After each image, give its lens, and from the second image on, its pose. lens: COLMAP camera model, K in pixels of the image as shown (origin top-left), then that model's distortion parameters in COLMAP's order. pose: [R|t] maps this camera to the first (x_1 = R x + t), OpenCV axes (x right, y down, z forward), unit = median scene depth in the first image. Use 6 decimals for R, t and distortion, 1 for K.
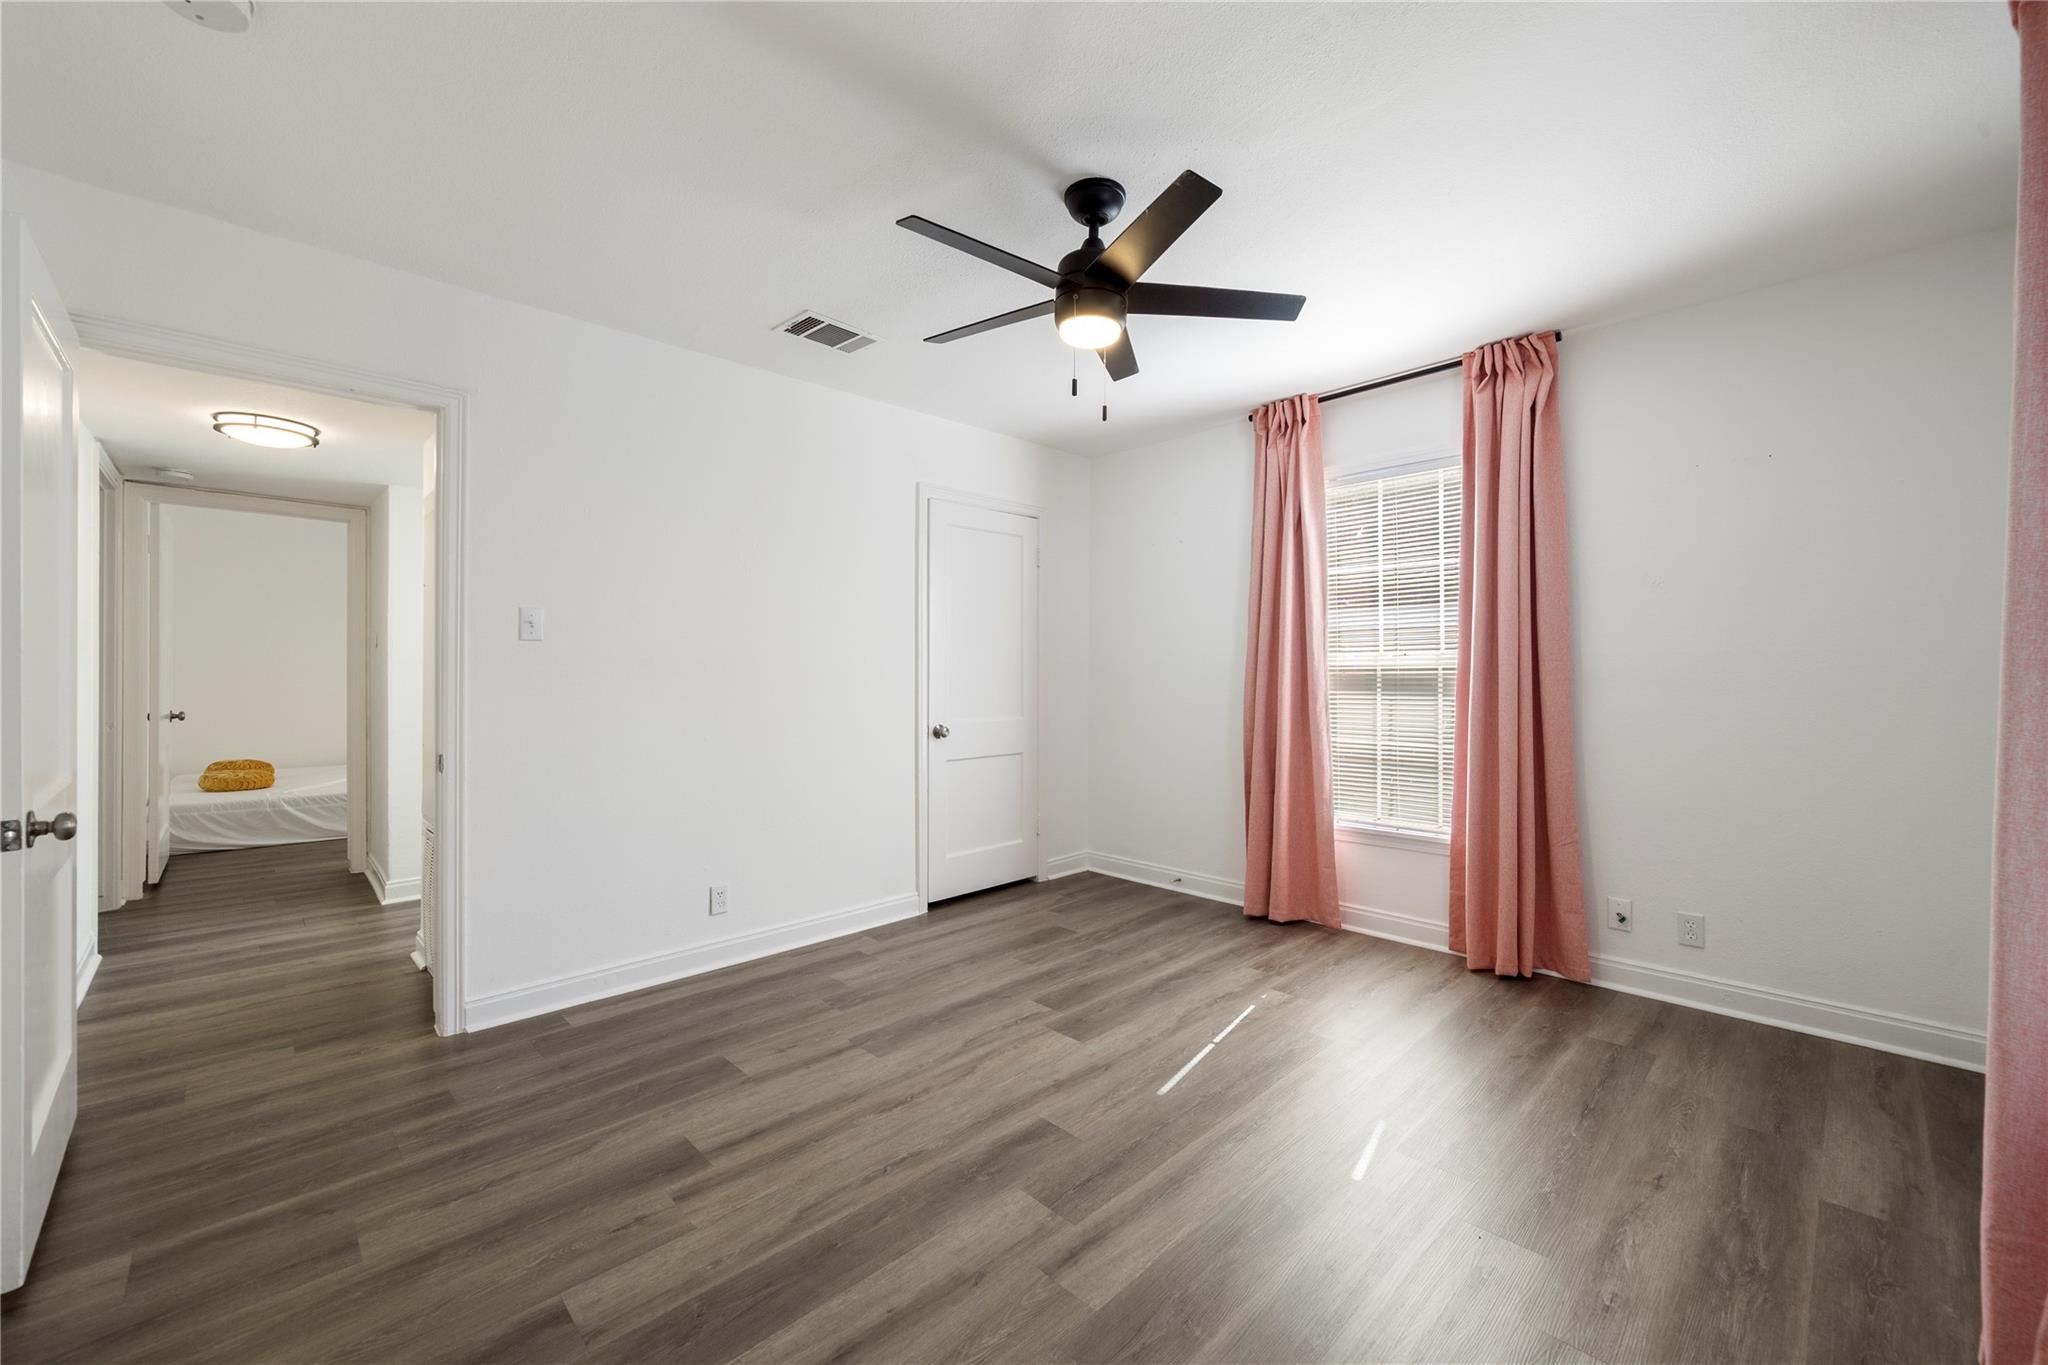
lens RADIAL K [[804.9, 0, 1023.5], [0, 804.9, 652.1], [0, 0, 1]] dist [-0.000537, -0.000015]
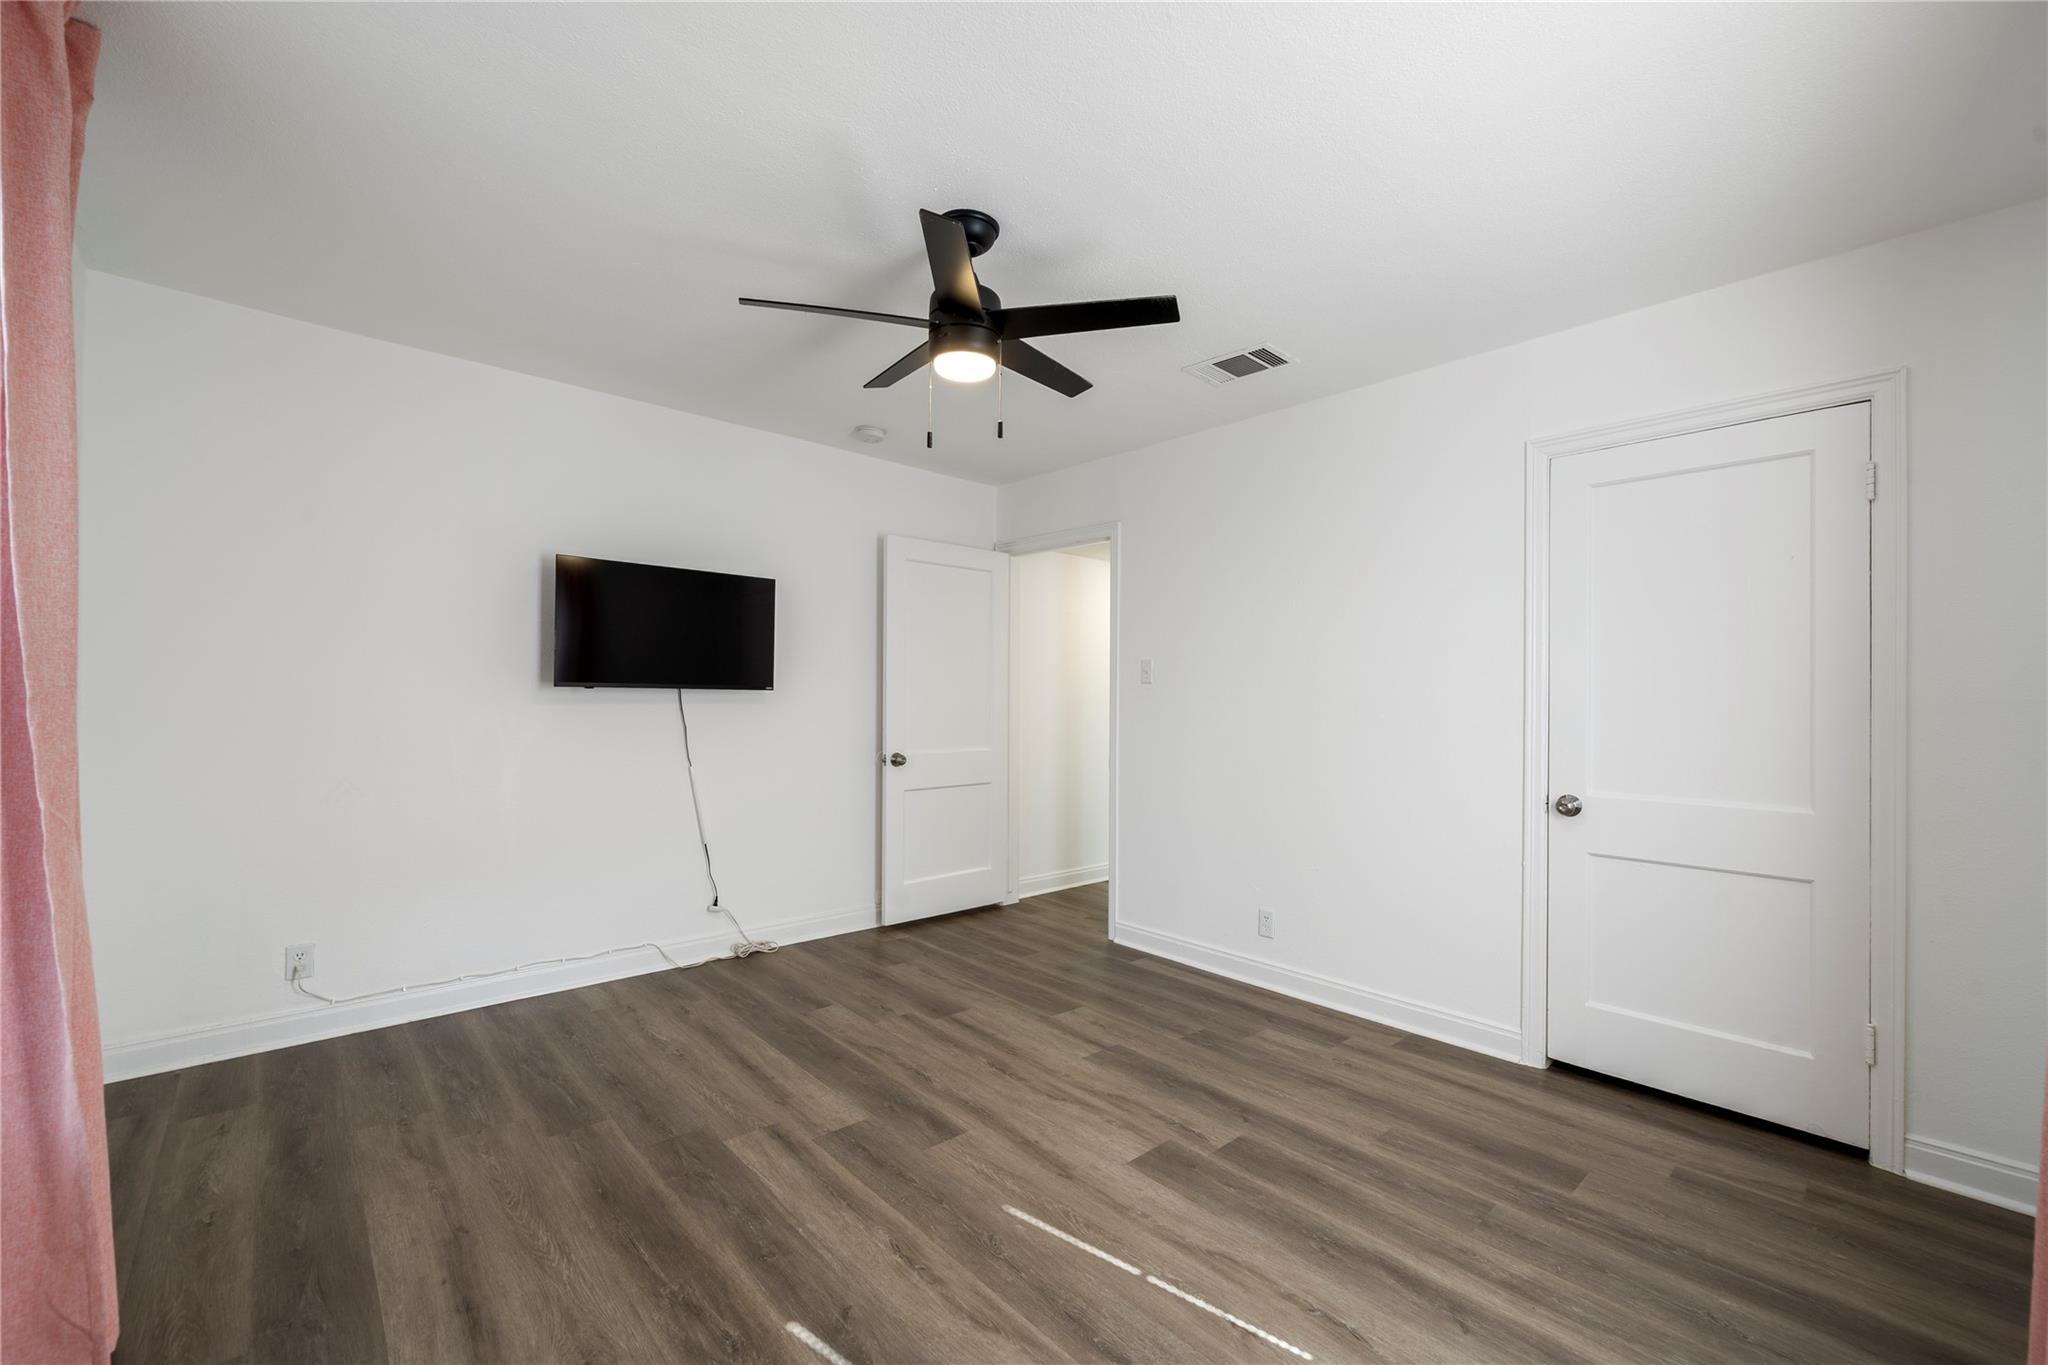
lens RADIAL K [[812.9, 0, 1028.4], [0, 812.9, 685.0], [0, 0, 1]] dist [-0.001892, 0.000118]
pose [[-0.016846, -0.017840, -0.999699, 0.946169], [0.007712, 0.999809, -0.017972, 0.015001], [0.999828, -0.008012, -0.016705, 0.957788]]
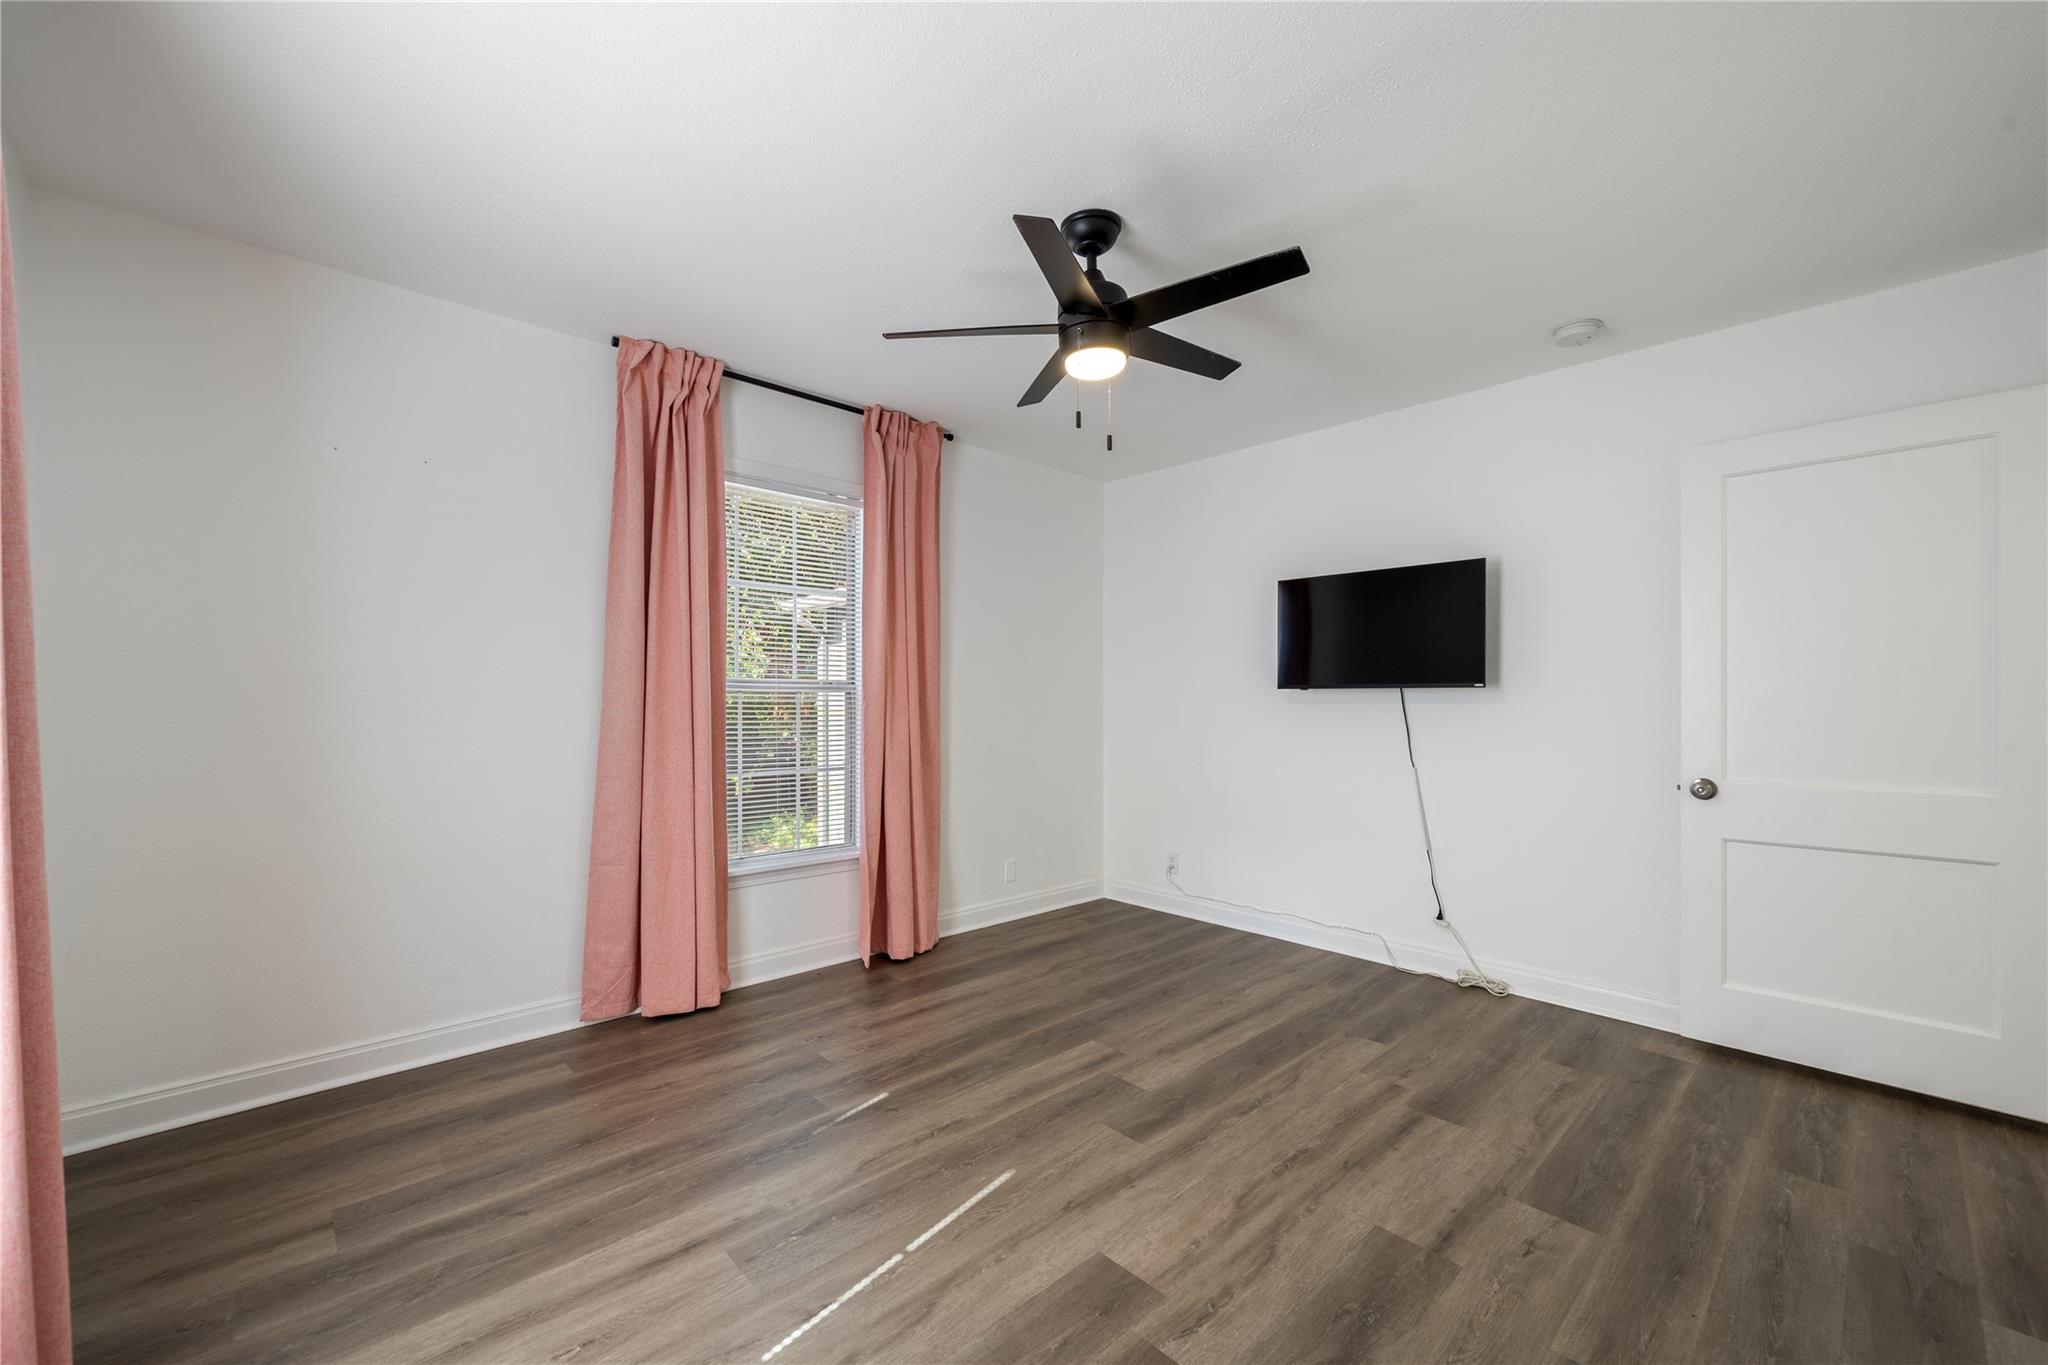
lens RADIAL K [[821.7, 0, 1064.4], [0, 821.7, 702.7], [0, 0, 1]] dist [0.000354, 0.000087]
pose [[-0.999551, -0.001500, -0.029915, 0.129512], [-0.001075, 0.999898, -0.014230, 0.038335], [0.029933, -0.014192, -0.999451, 1.763923]]
